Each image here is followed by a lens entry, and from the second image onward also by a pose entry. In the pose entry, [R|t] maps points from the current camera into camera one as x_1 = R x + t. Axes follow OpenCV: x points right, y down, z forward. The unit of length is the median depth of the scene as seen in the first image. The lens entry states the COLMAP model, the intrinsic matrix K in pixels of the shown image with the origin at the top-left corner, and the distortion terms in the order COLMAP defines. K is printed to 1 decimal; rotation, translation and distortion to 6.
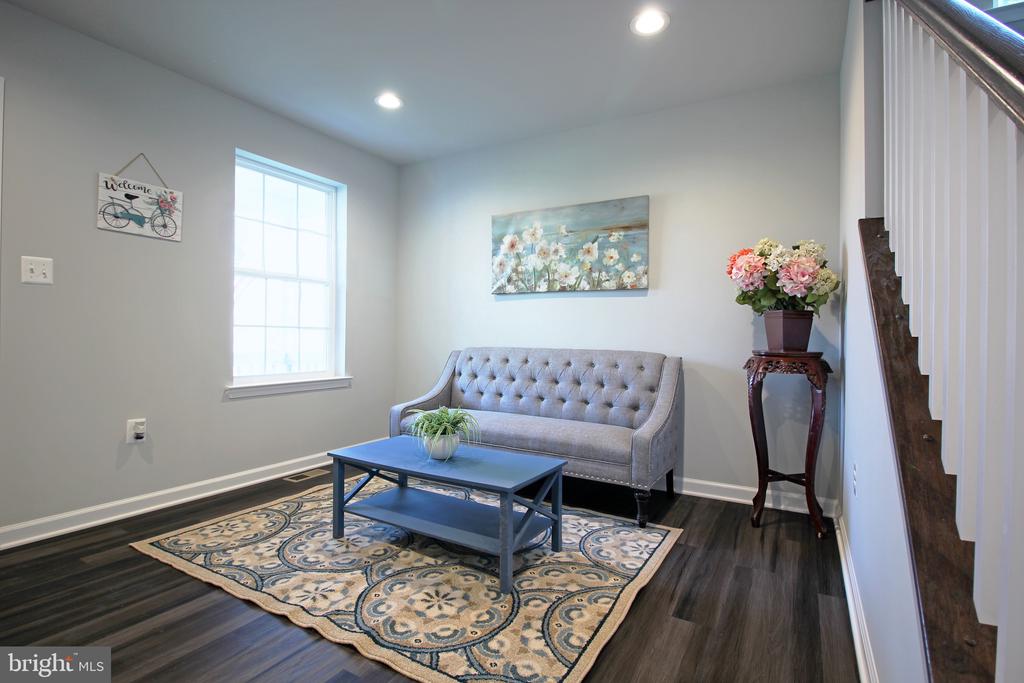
lens RADIAL K [[494.1, 0, 512.5], [0, 494.1, 348.9], [0, 0, 1]] dist [-0.022502, -0.000160]
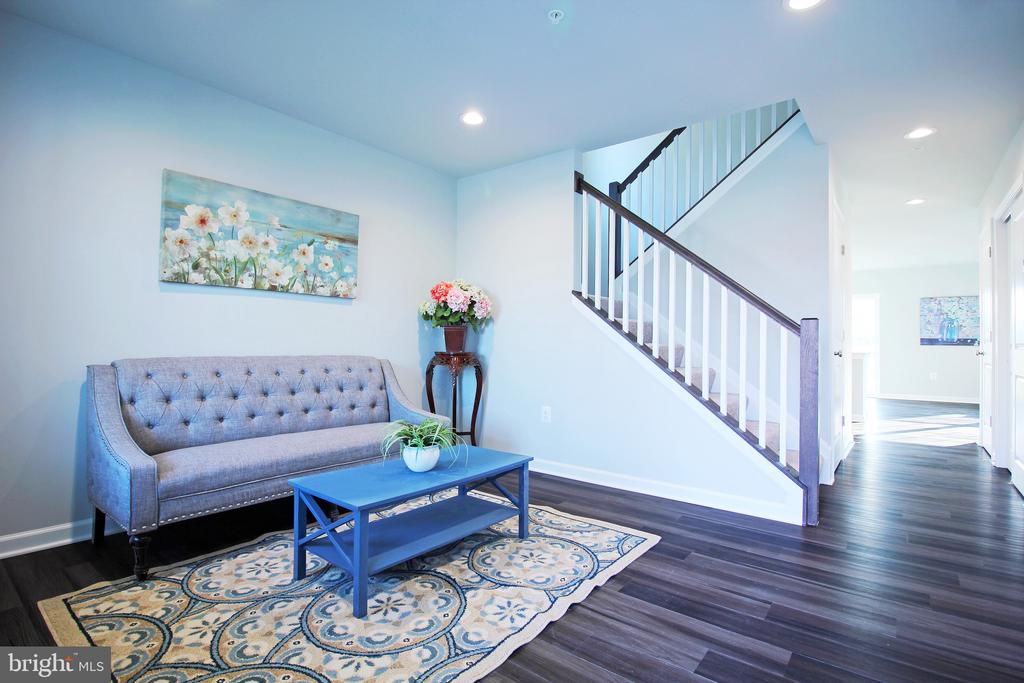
lens RADIAL K [[513.0, 0, 512.0], [0, 513.0, 341.5], [0, 0, 1]] dist [-0.004332, -0.001193]
pose [[0.136351, 0.000746, 0.990660, -0.797799], [0.022350, 0.999743, -0.003829, -0.014101], [-0.990408, 0.022663, 0.136299, 0.484909]]
